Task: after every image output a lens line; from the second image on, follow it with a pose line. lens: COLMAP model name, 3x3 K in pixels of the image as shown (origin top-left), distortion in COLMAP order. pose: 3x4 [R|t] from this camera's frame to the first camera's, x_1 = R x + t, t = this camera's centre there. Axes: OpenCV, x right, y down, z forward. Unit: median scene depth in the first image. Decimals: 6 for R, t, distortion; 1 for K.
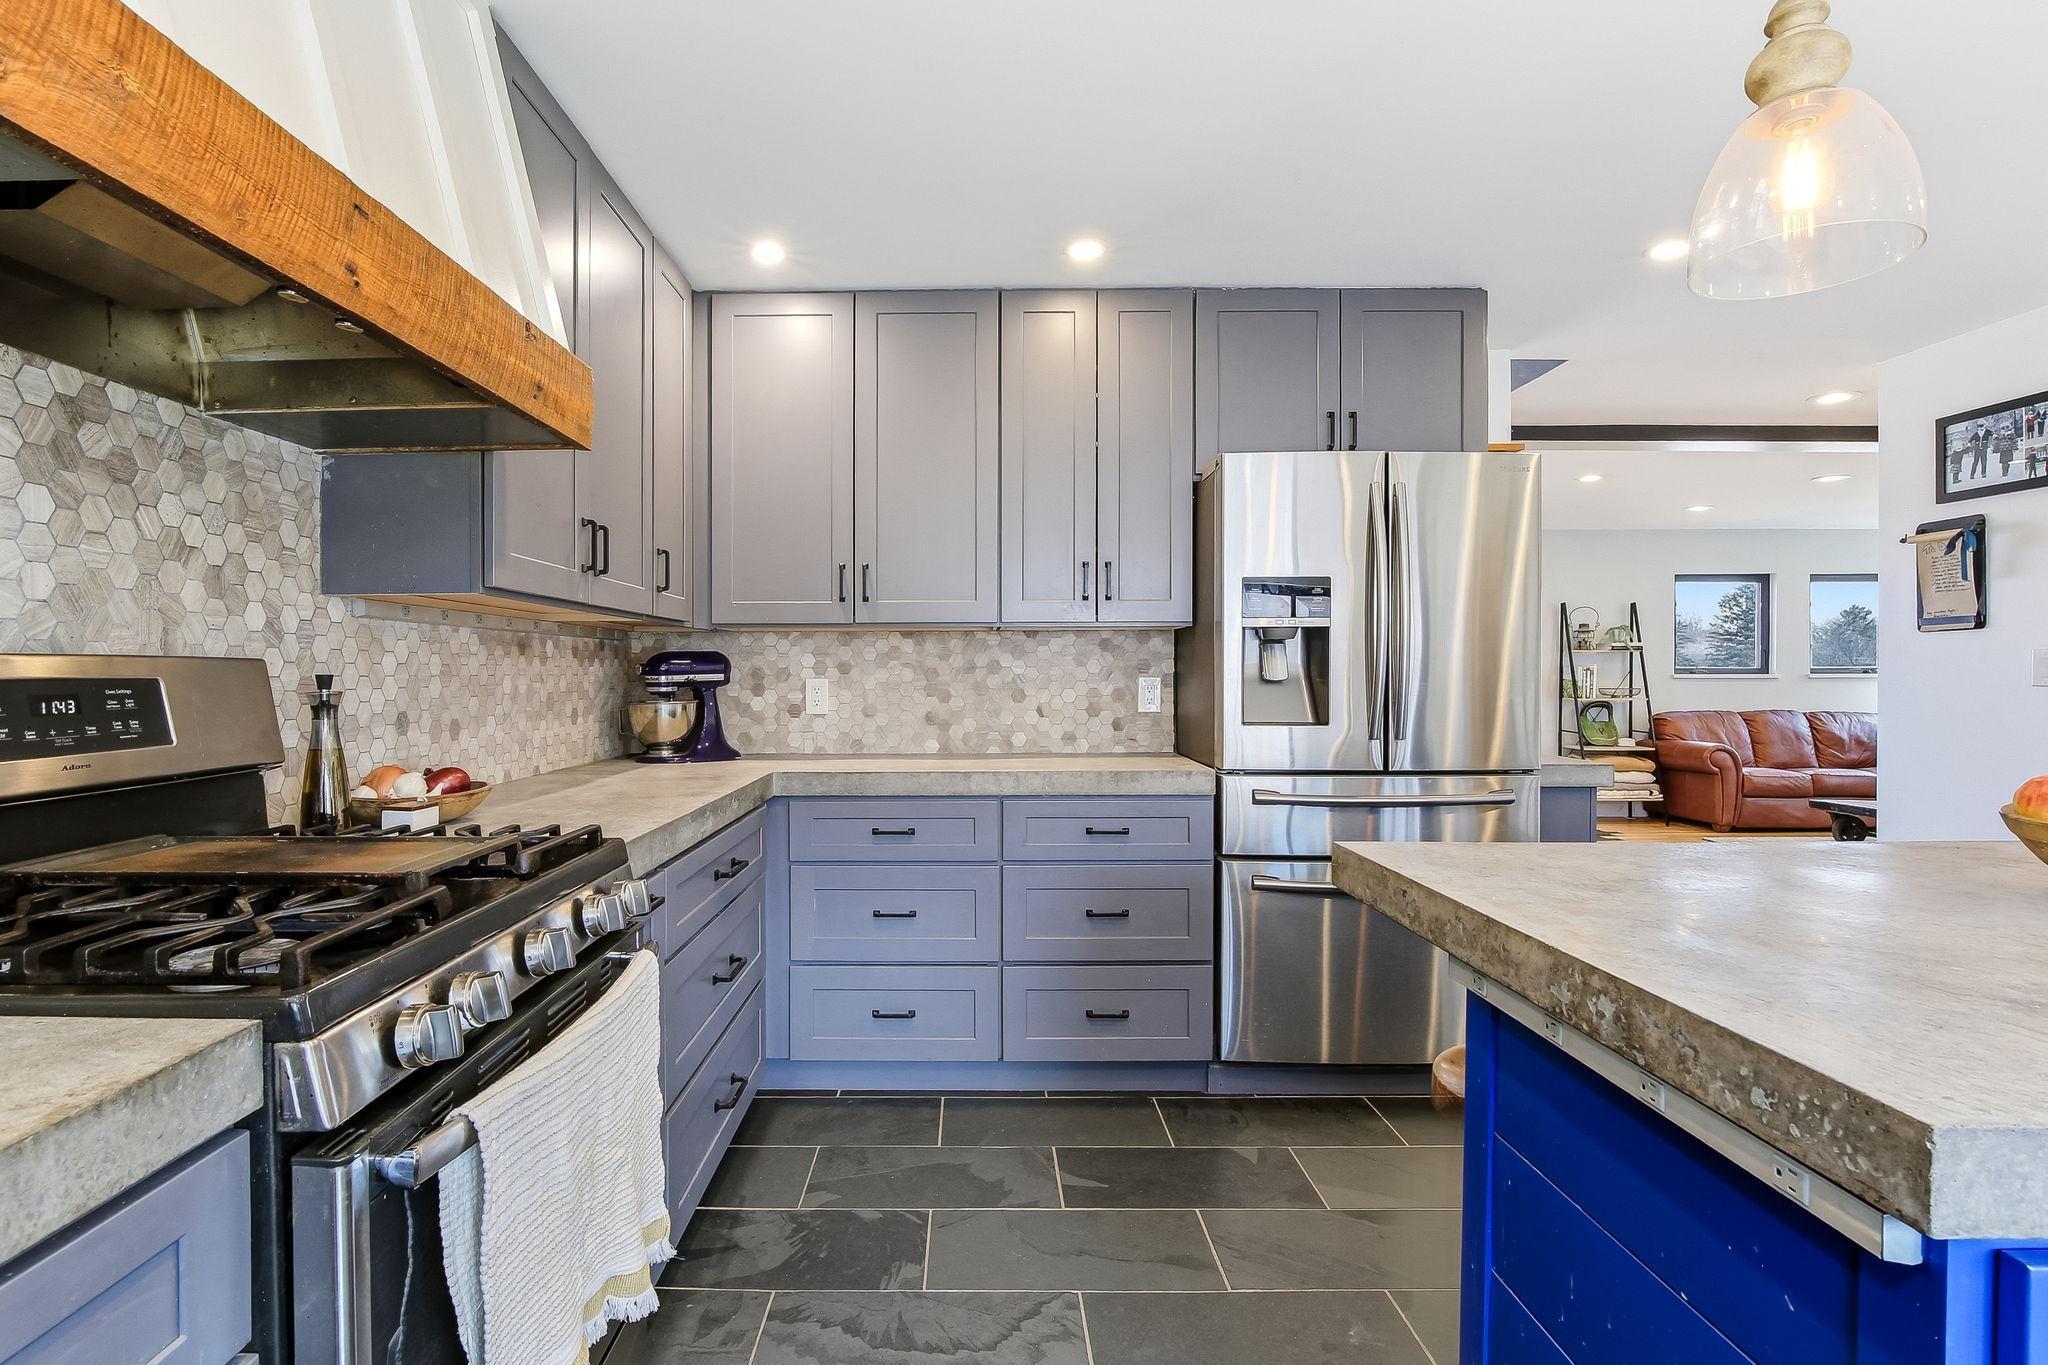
lens RADIAL K [[1007.4, 0, 1010.4], [0, 1007.4, 683.7], [0, 0, 1]] dist [0.001925, 0.000741]
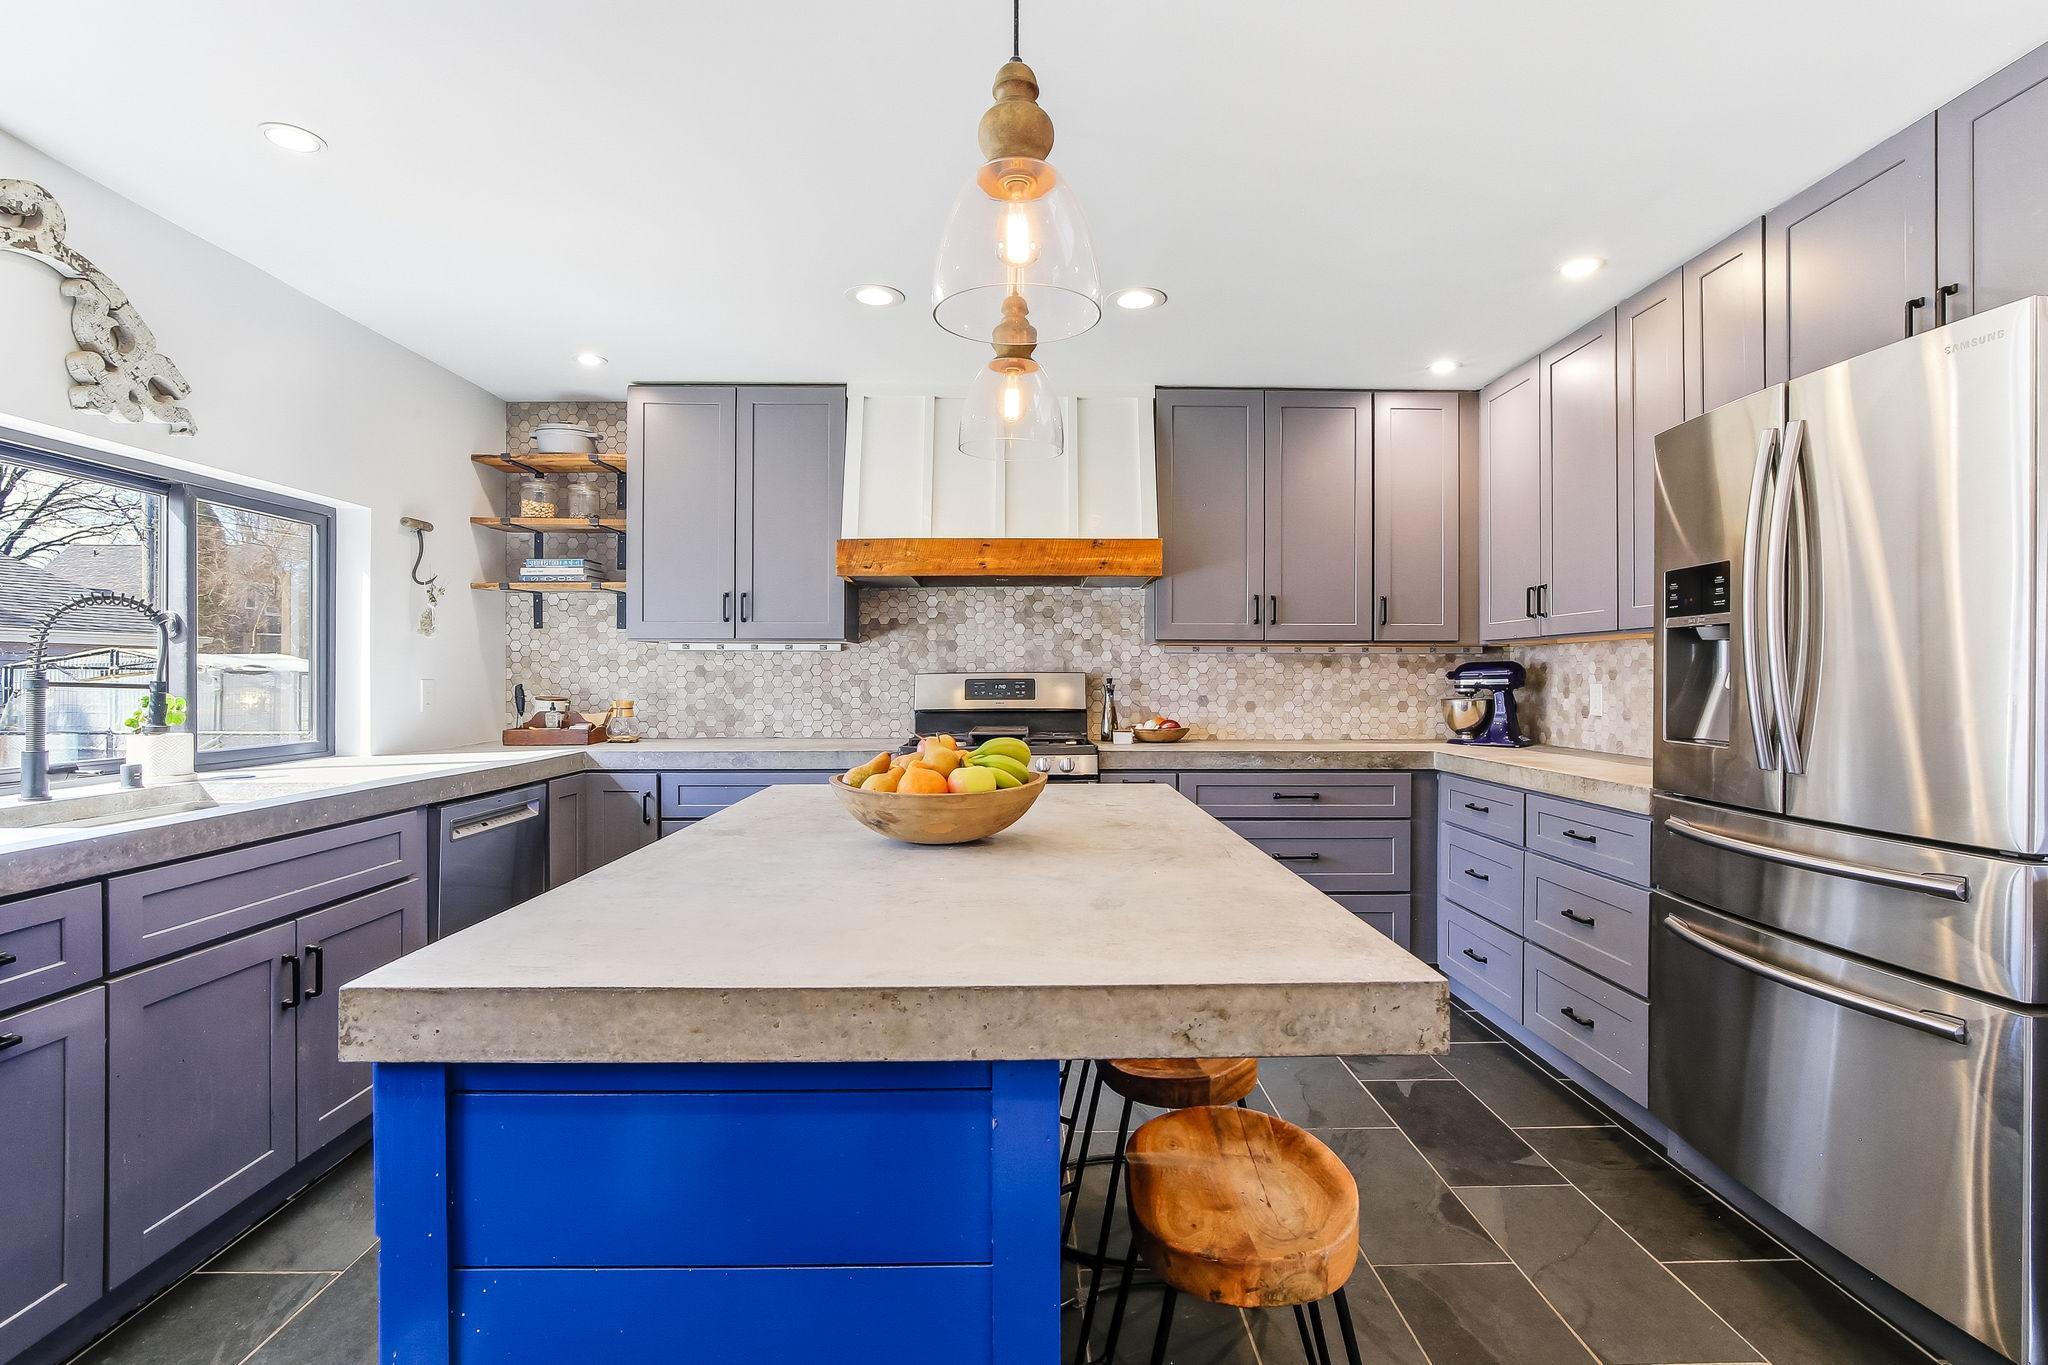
lens RADIAL K [[1007.4, 0, 1030.9], [0, 1007.4, 673.8], [0, 0, 1]] dist [0.001925, 0.000741]
pose [[0.017859, 0.000694, -0.999840, 1.102277], [-0.011640, 0.999932, 0.000486, -0.011053], [0.999773, 0.011629, 0.017866, 0.429359]]
